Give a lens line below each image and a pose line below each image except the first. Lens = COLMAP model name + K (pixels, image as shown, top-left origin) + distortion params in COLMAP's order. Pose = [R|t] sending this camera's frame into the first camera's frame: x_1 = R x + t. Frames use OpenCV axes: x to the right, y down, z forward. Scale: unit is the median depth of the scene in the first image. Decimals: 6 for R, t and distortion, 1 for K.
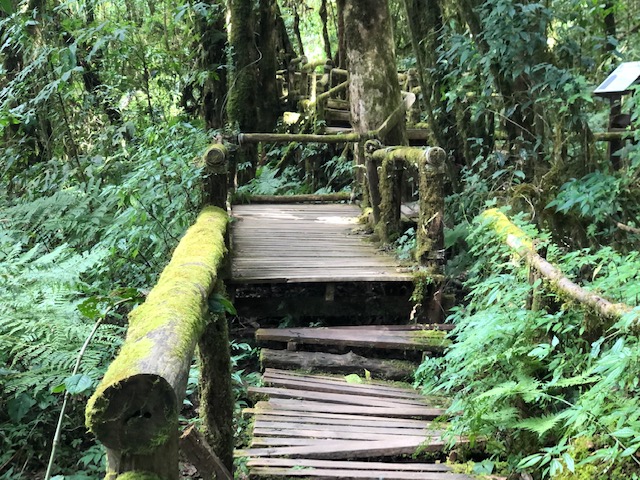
lens RADIAL K [[1130.0, 0, 320.0], [0, 1130.0, 240.0], [0, 0, 1]] dist [-0.120375, 2.086750]
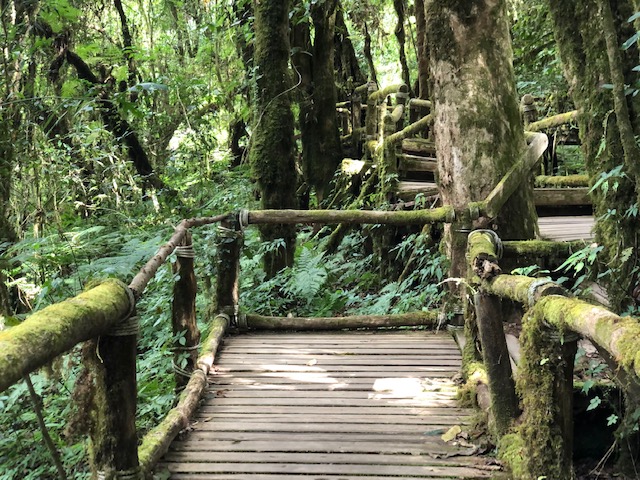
lens RADIAL K [[1130.0, 0, 320.0], [0, 1130.0, 240.0], [0, 0, 1]] dist [-0.120375, 2.086750]
pose [[0.997285, -0.007126, -0.073286, 0.007119], [0.004946, 0.999541, -0.029878, -0.045342], [0.073465, 0.029435, 0.996863, 0.319291]]
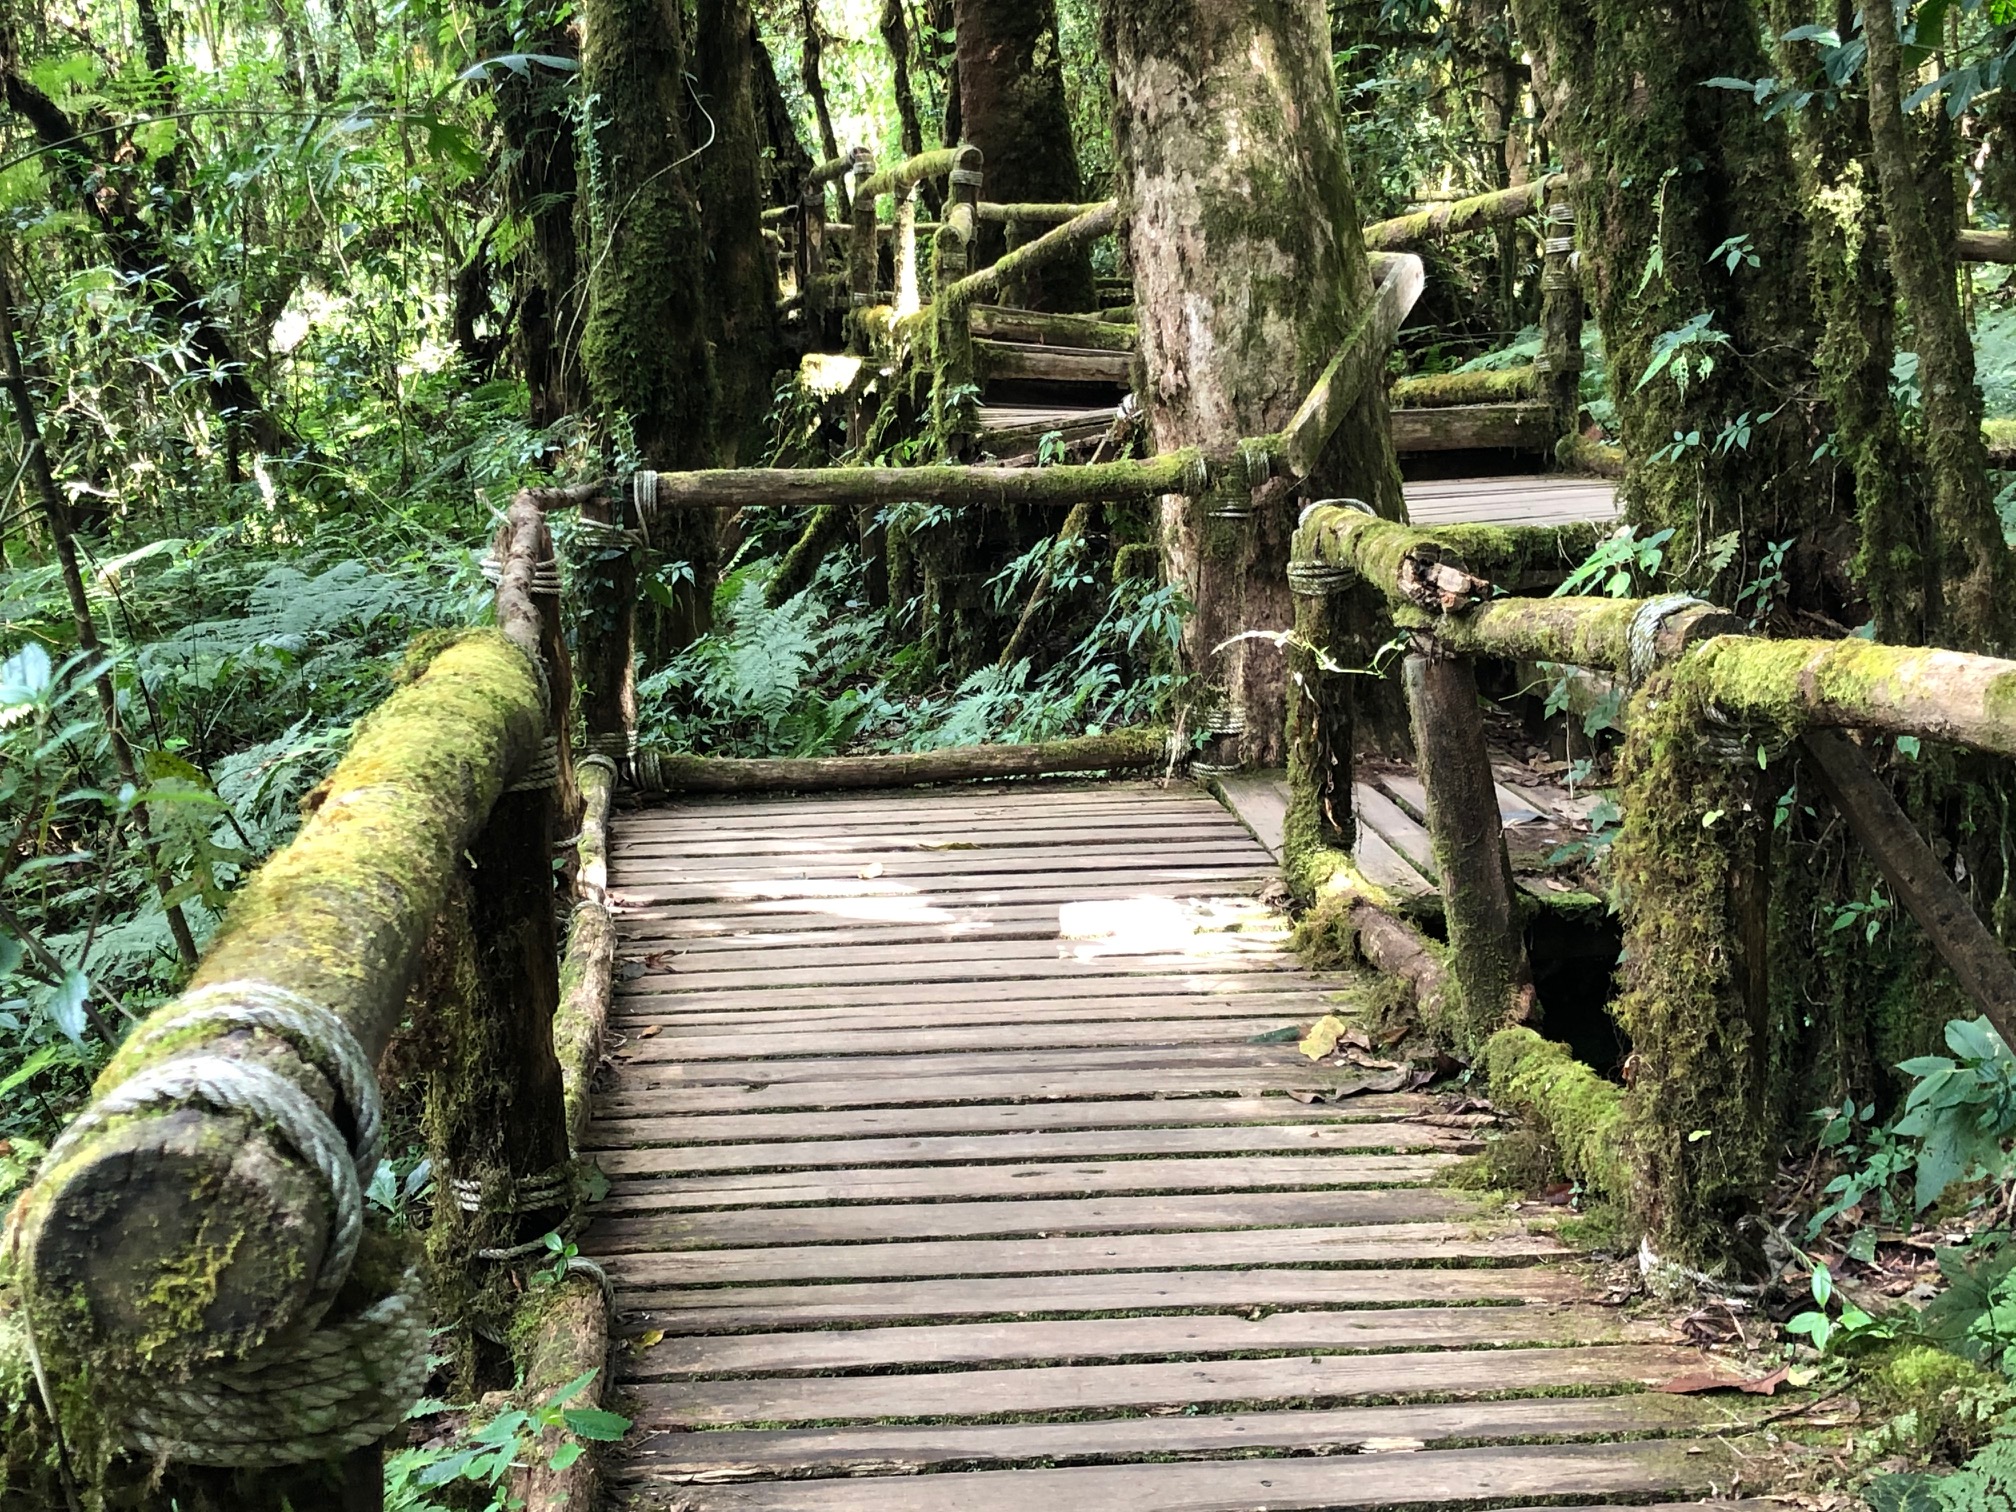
lens RADIAL K [[2847.7, 0, 1008.0], [0, 2847.7, 756.0], [0, 0, 1]] dist [0.220070, -0.885926]
pose [[0.998090, -0.037320, 0.049235, -0.022476], [0.035742, 0.998831, 0.032544, -0.041217], [-0.050392, -0.030722, 0.998257, 0.339894]]
